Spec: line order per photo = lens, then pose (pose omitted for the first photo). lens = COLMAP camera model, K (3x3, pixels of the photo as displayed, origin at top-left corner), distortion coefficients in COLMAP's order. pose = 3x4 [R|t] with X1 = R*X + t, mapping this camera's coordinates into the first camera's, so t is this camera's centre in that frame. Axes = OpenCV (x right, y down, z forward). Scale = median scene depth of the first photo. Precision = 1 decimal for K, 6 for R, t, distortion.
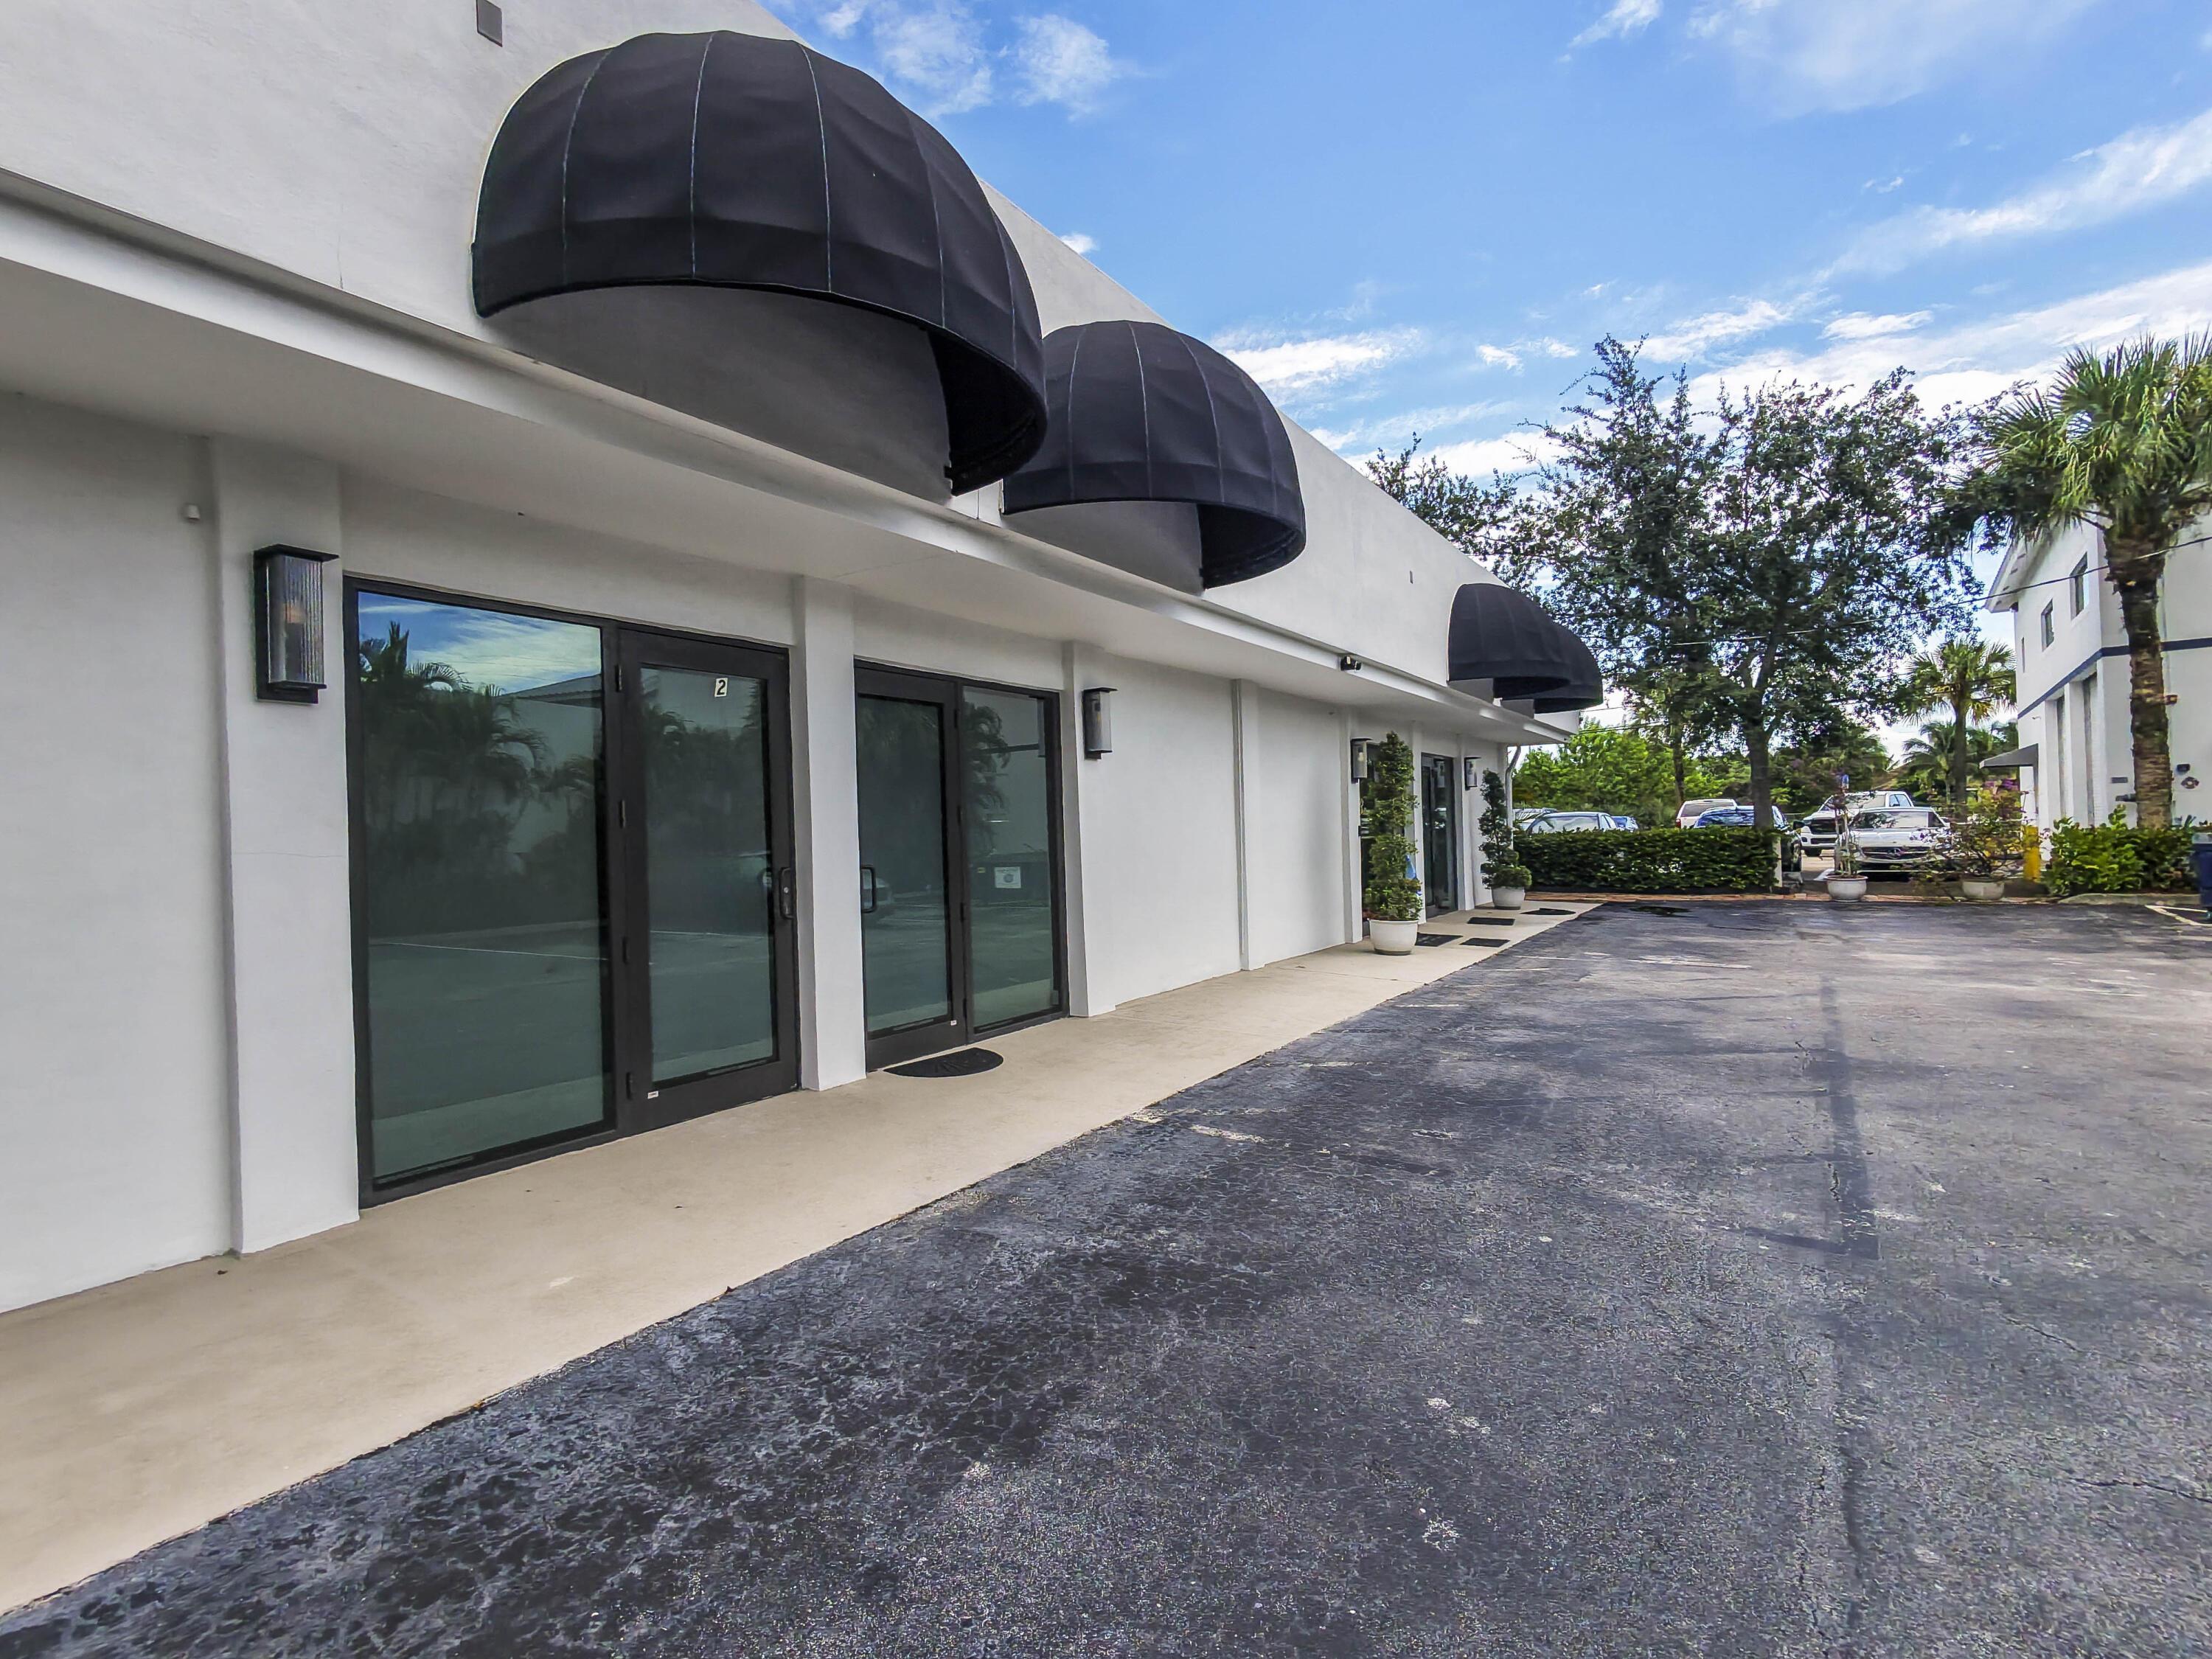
lens RADIAL K [[1057.0, 0, 1101.6], [0, 1057.0, 825.8], [0, 0, 1]] dist [0.000345, 0.002003]
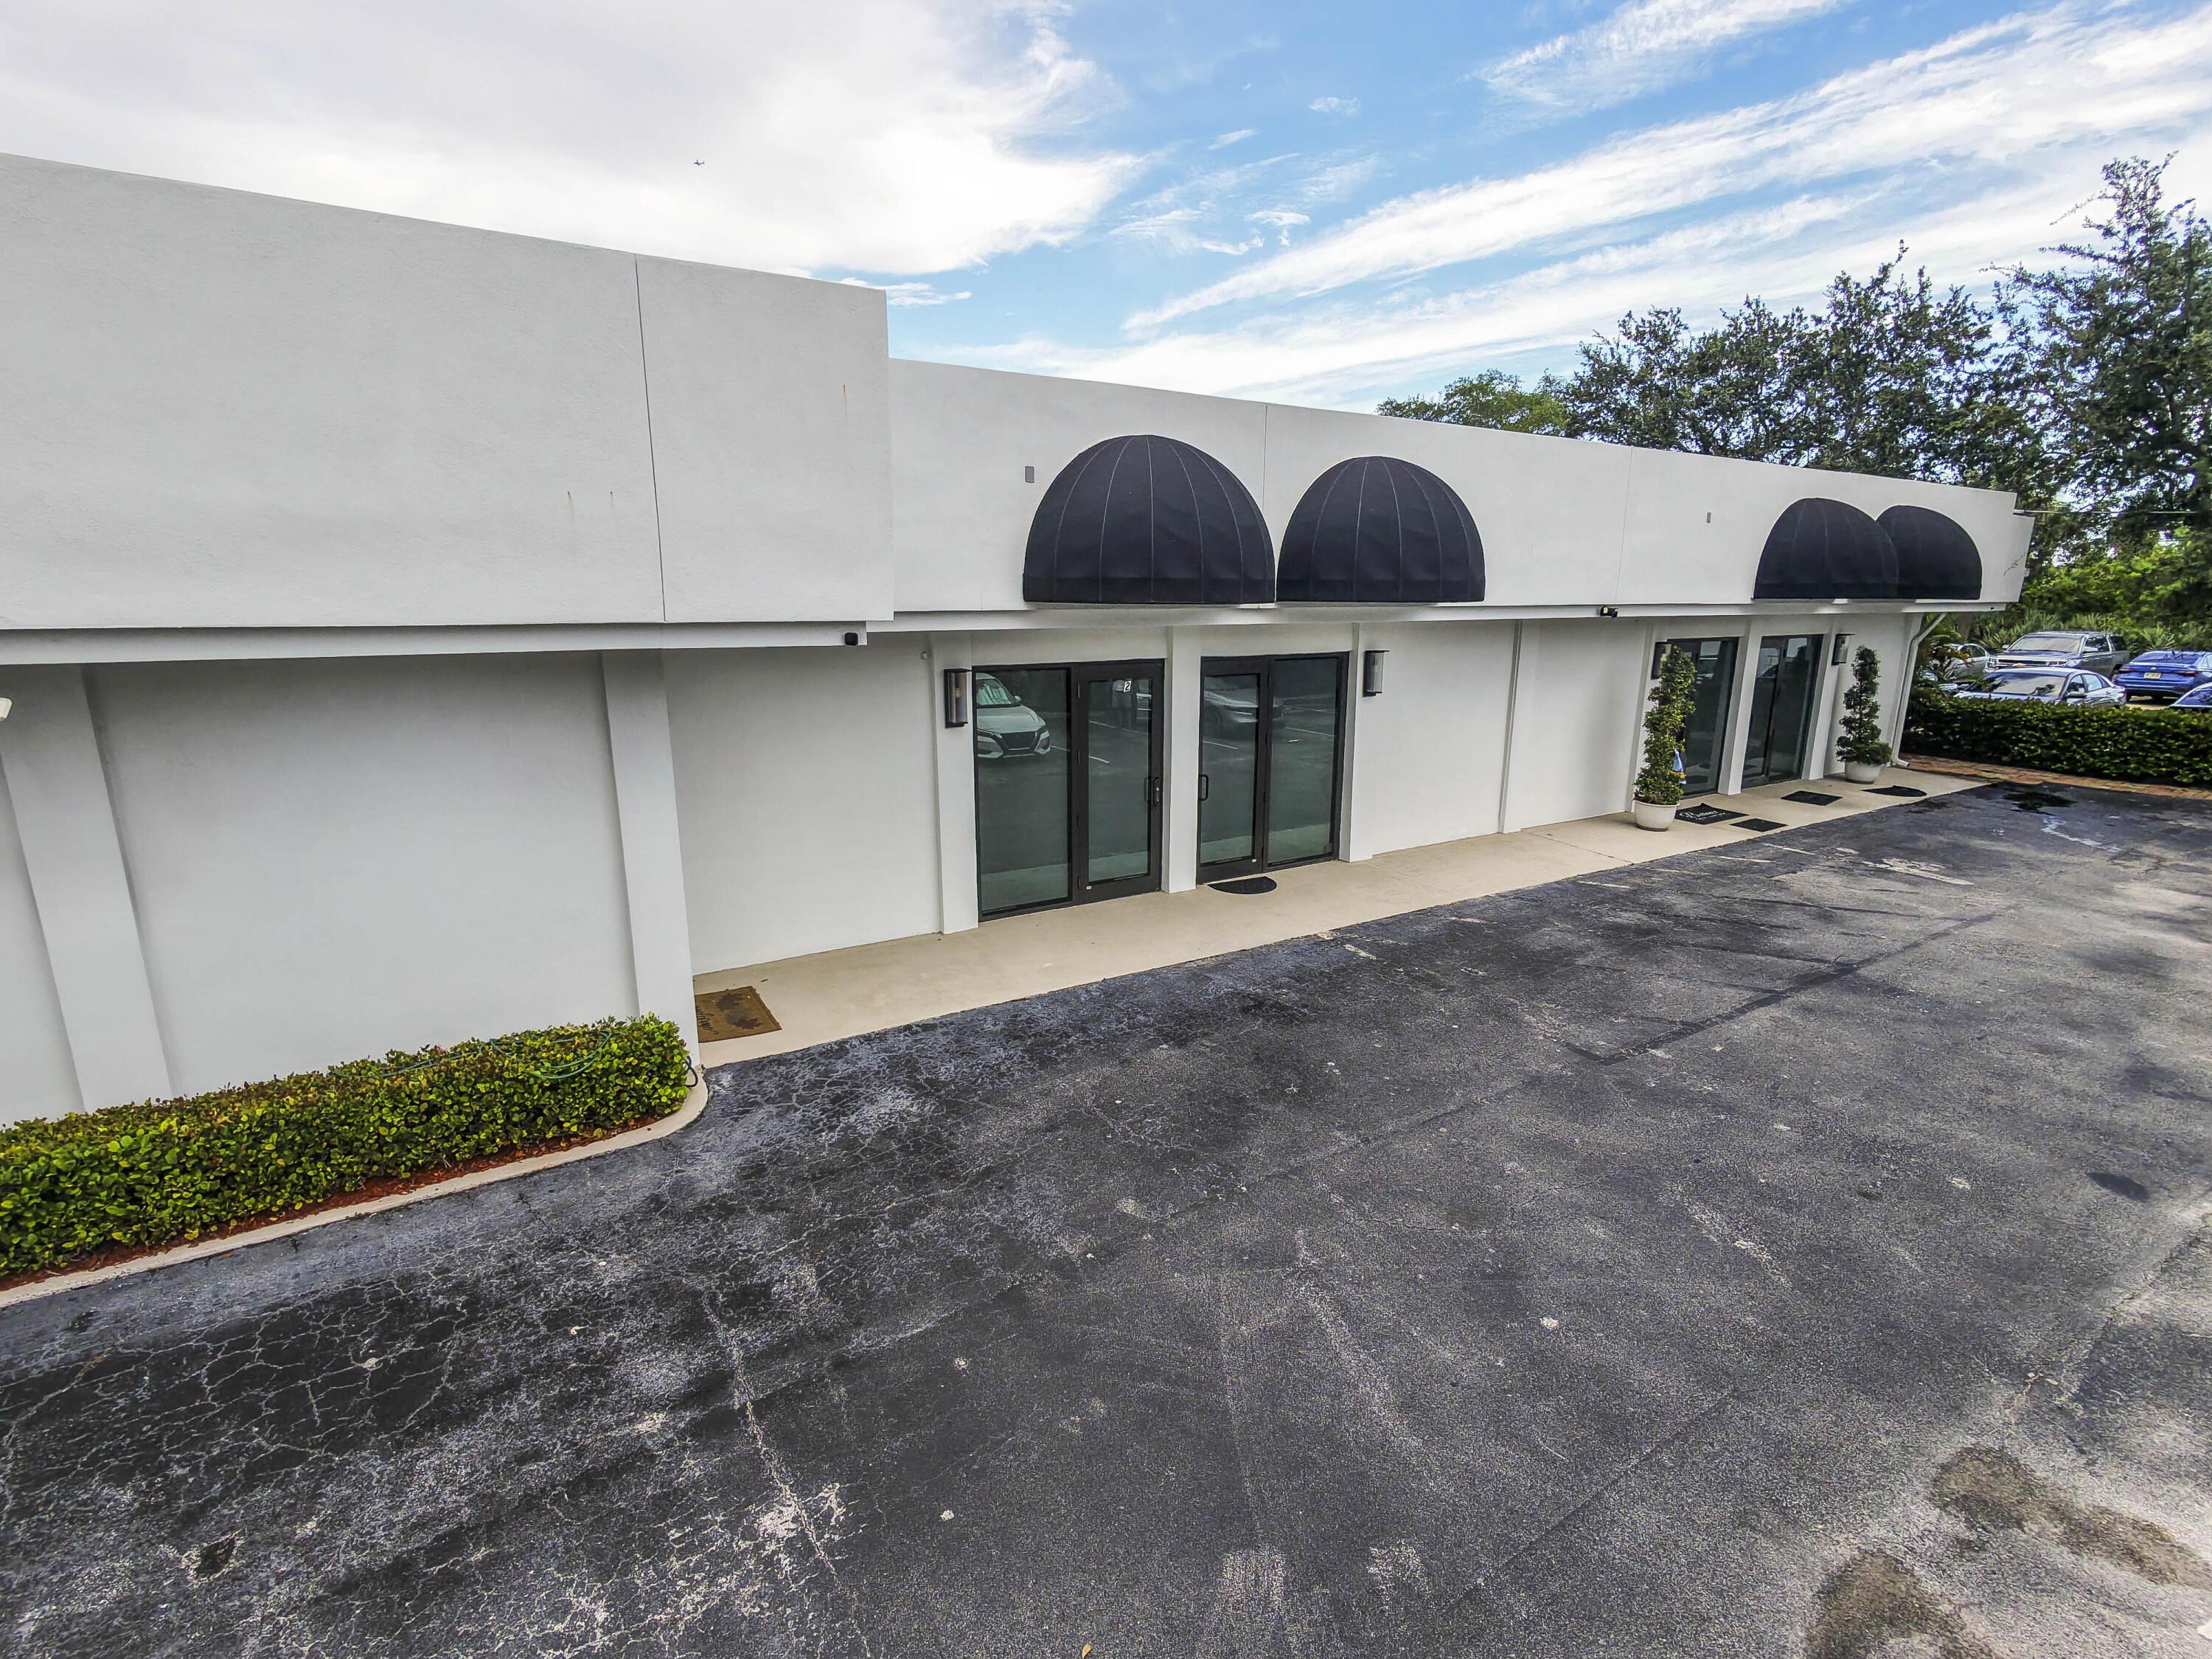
lens RADIAL K [[1057.0, 0, 1103.0], [0, 1057.0, 821.9], [0, 0, 1]] dist [0.000345, 0.002003]
pose [[0.907981, 0.122895, -0.400584, 0.448087], [-0.026427, 0.970914, 0.237967, -0.390641], [0.418178, -0.205483, 0.884819, -0.861632]]
